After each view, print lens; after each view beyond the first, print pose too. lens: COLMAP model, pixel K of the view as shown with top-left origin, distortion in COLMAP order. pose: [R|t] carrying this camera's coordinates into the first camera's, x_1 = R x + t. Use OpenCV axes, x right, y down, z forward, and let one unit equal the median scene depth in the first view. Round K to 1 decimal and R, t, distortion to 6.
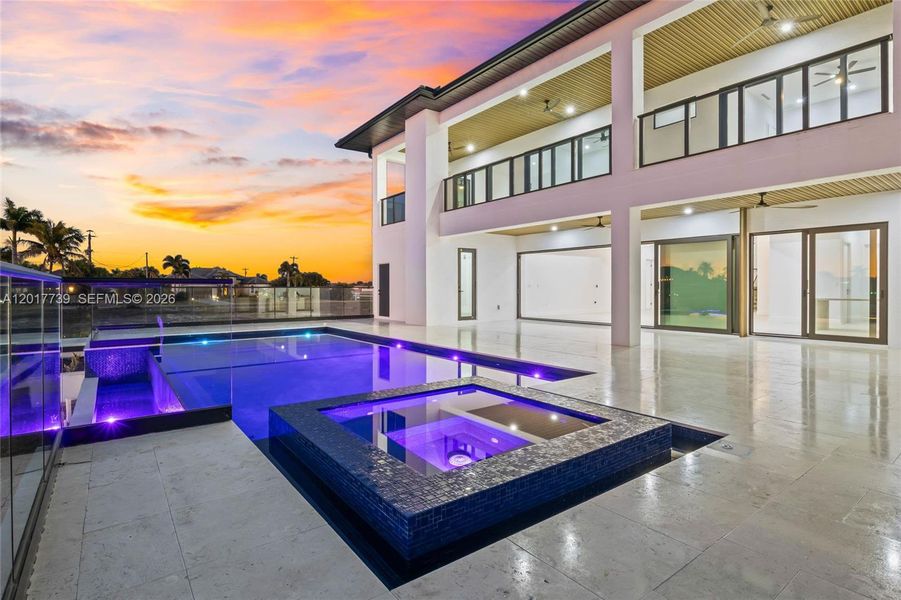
lens RADIAL K [[450.4, 0, 450.4], [0, 450.4, 286.6], [0, 0, 1]] dist [0.002518, 0.000532]
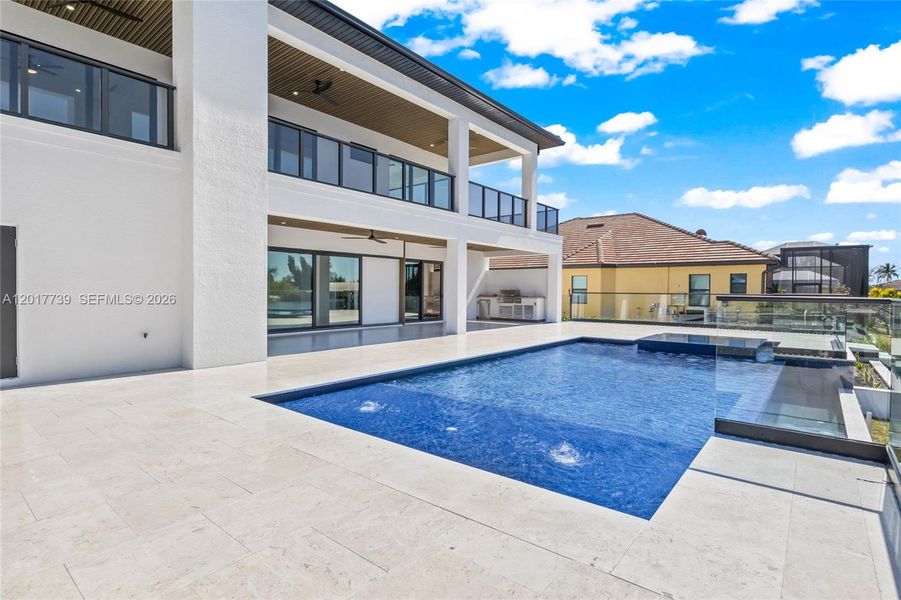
lens RADIAL K [[449.3, 0, 452.6], [0, 449.3, 294.2], [0, 0, 1]] dist [-0.001495, -0.000283]
pose [[-0.236853, -0.011940, 0.971472, -0.431753], [-0.010405, 0.999898, 0.009753, -0.006507], [-0.971490, -0.007799, -0.236953, 0.584737]]
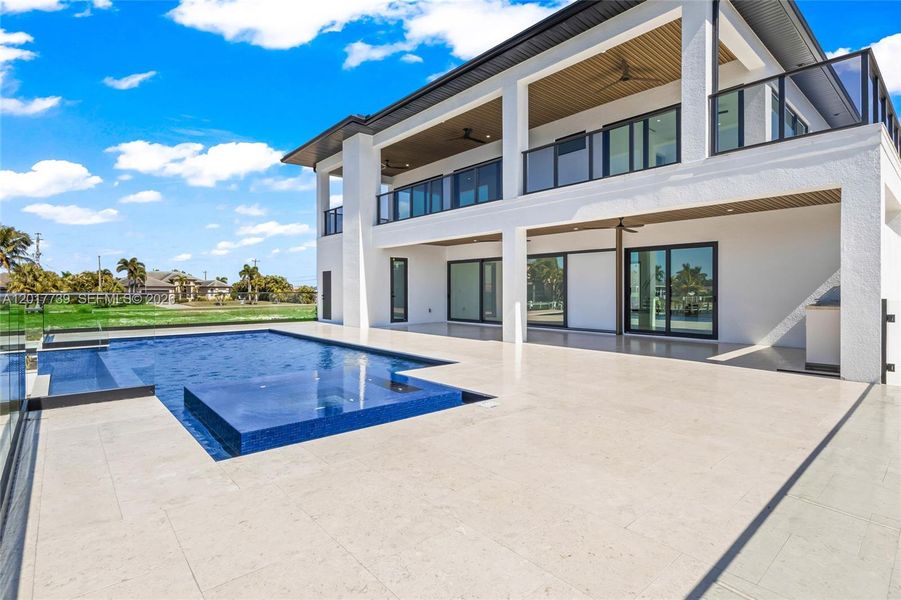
lens RADIAL K [[449.3, 0, 452.6], [0, 449.3, 294.2], [0, 0, 1]] dist [-0.001495, -0.000283]
pose [[0.997411, -0.002156, 0.071880, 0.077512], [0.001334, 0.999933, 0.011469, -0.006571], [-0.071900, -0.011344, 0.997347, -0.102321]]
